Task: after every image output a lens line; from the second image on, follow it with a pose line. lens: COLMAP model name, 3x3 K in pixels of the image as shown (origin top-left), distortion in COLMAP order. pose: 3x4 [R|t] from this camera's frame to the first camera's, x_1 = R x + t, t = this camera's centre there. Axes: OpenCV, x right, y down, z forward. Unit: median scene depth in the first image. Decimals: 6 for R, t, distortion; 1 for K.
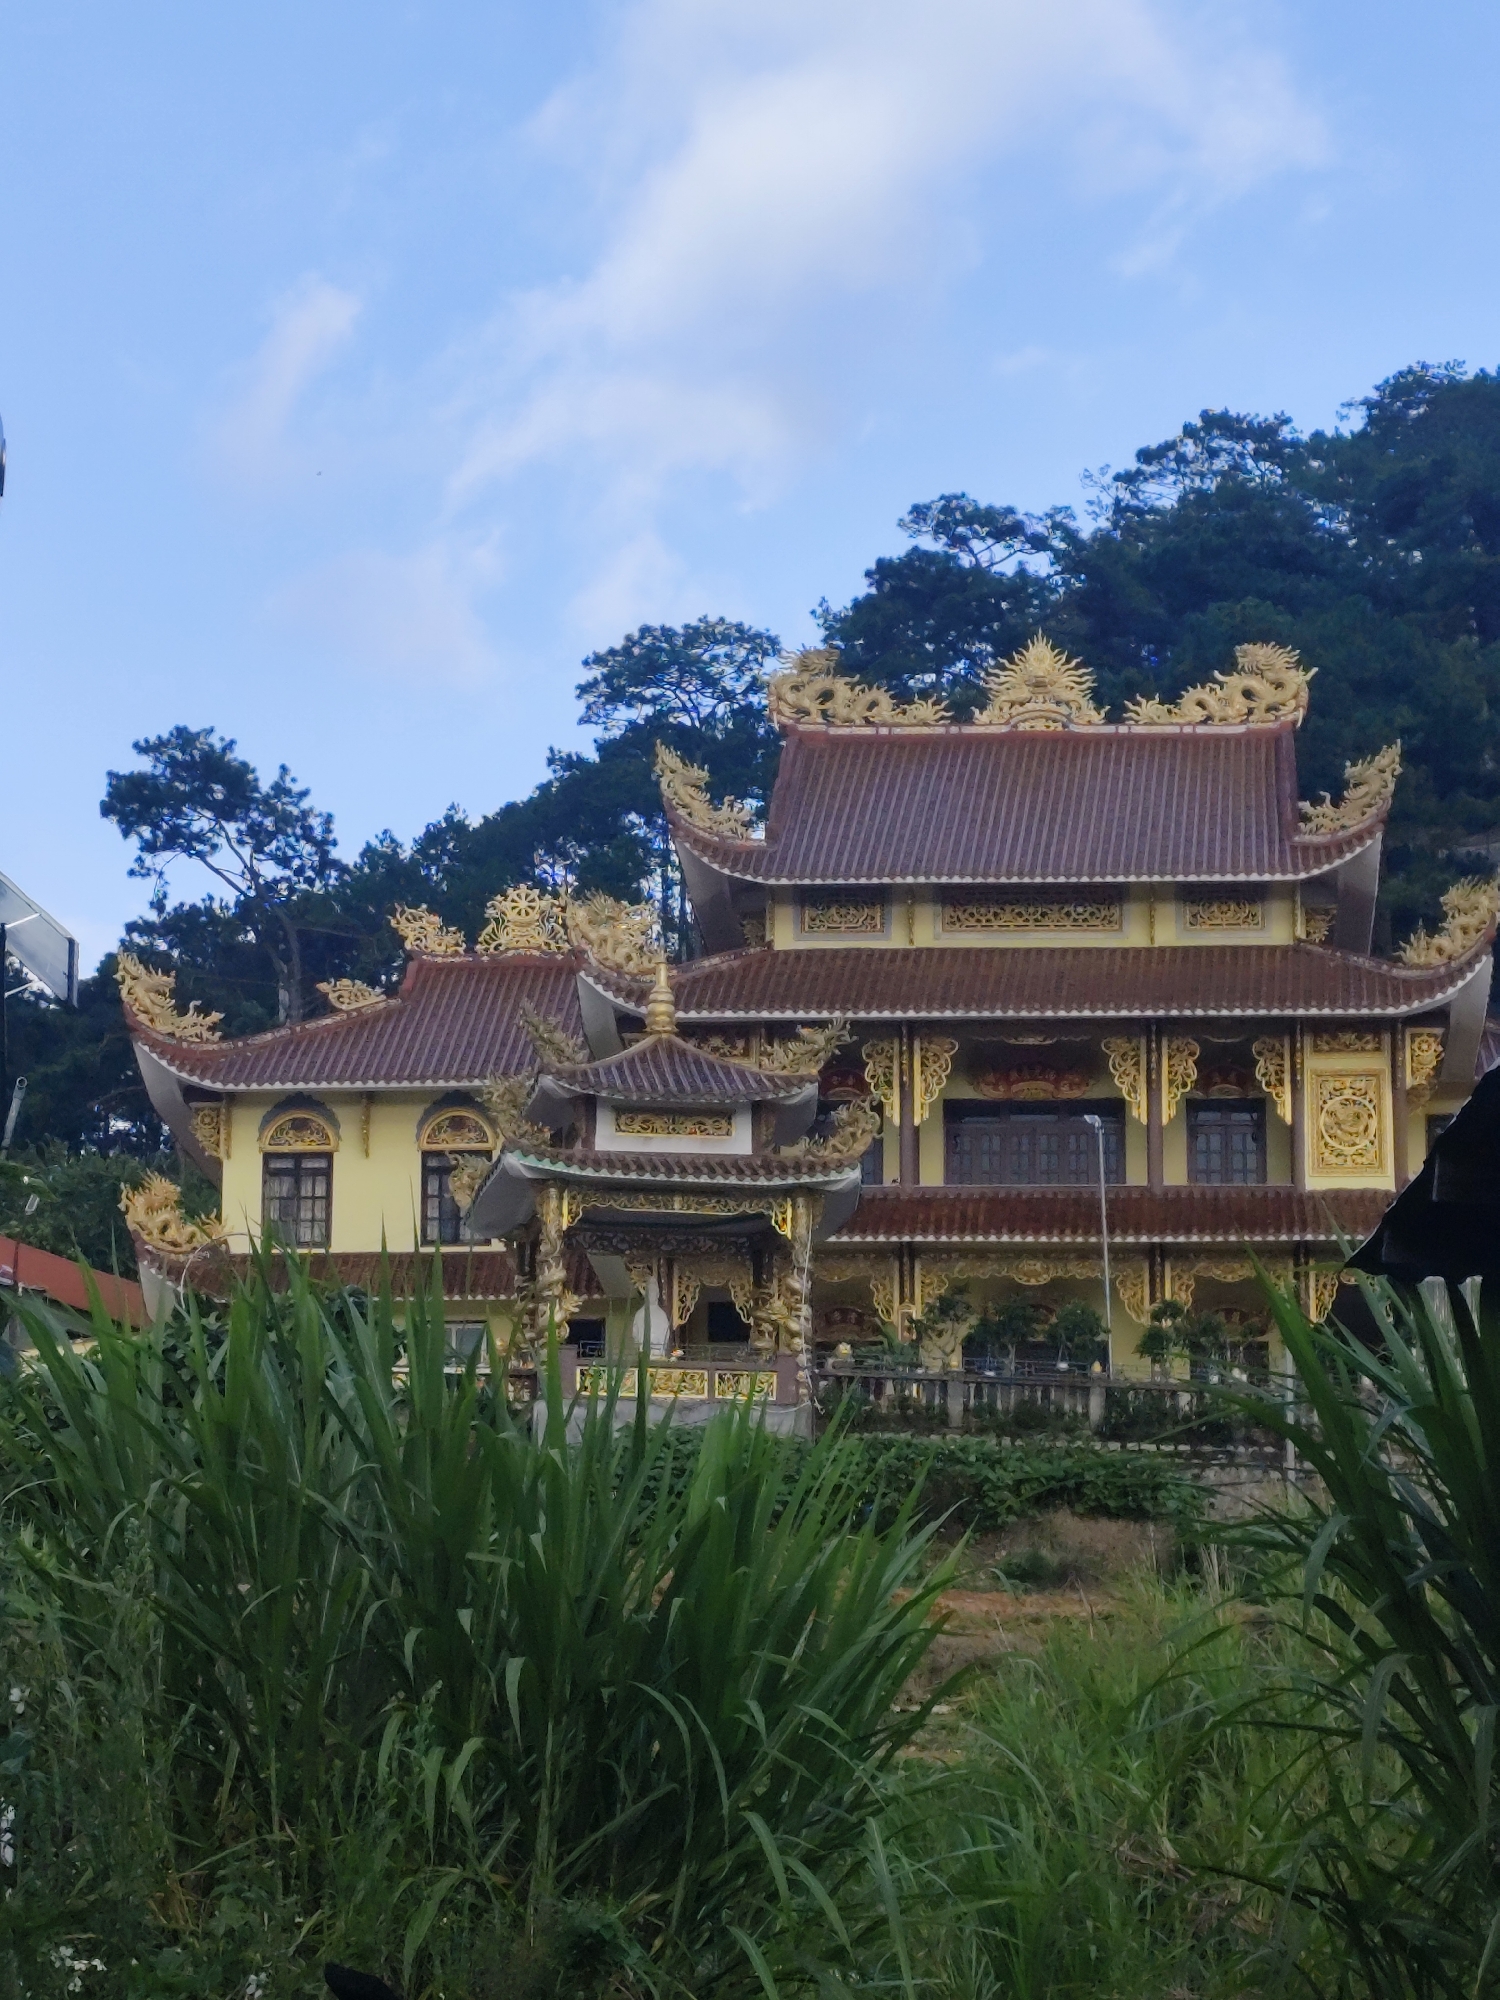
lens RADIAL K [[6067.3, 0, 750.1], [0, 6067.3, 1004.2], [0, 0, 1]] dist [0.148119, 0.000000]
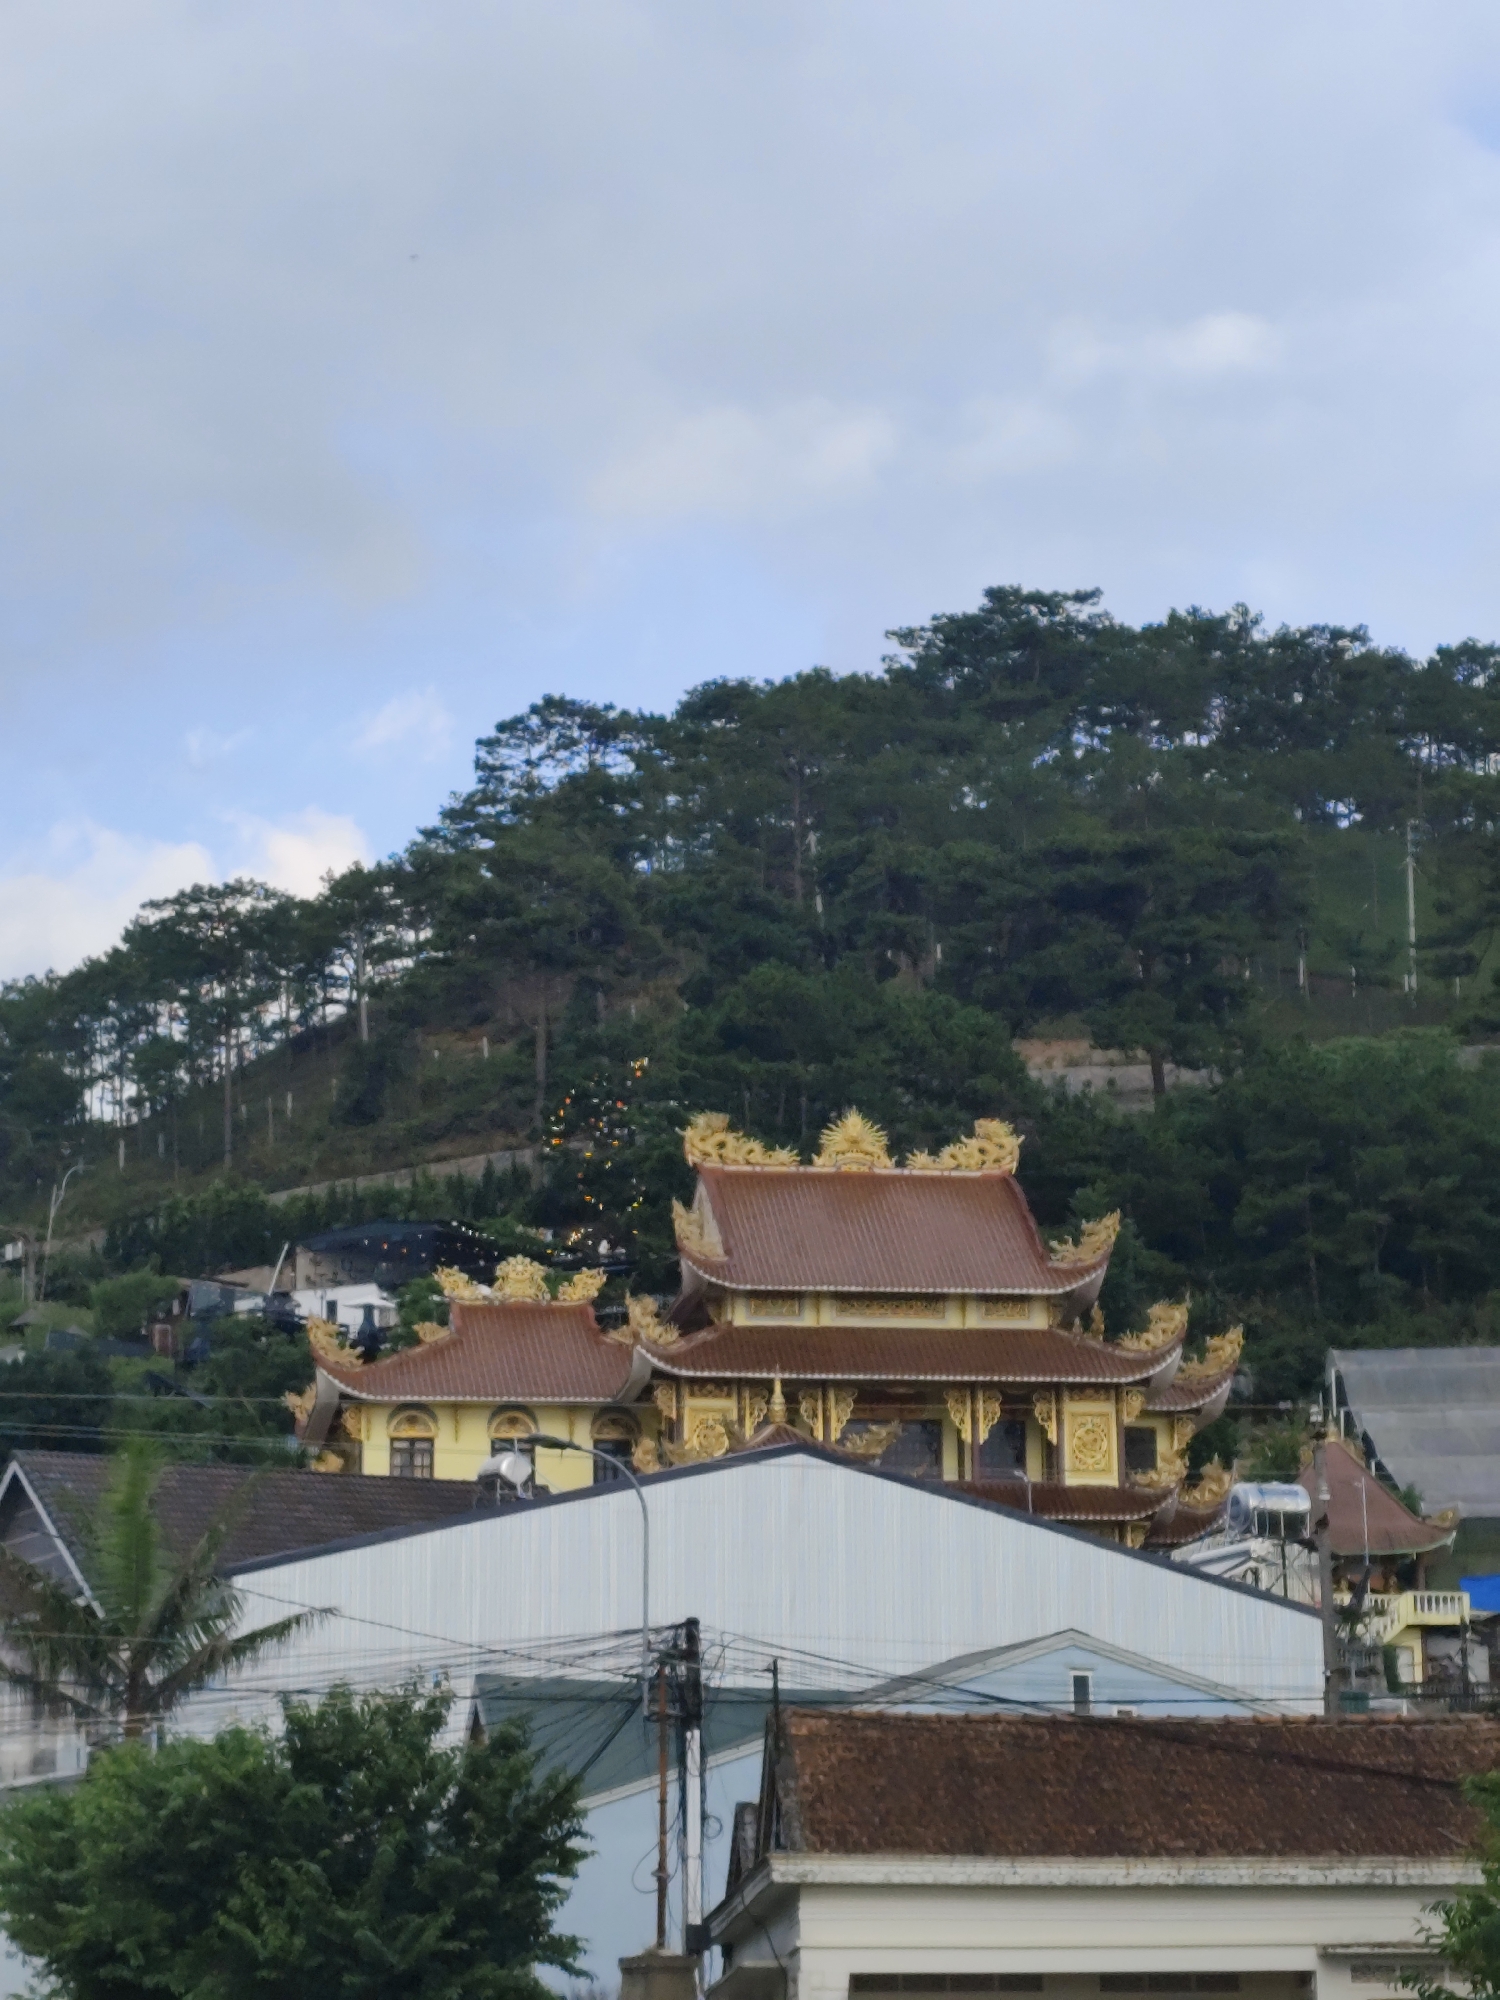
lens RADIAL K [[5463.4, 0, 749.7], [0, 5463.4, 997.1], [0, 0, 1]] dist [0.036501, 0.000000]
pose [[0.980378, 0.027873, 0.195149, -0.264120], [-0.030206, 0.999503, 0.008989, -0.103933], [-0.194801, -0.014707, 0.980732, -0.409276]]
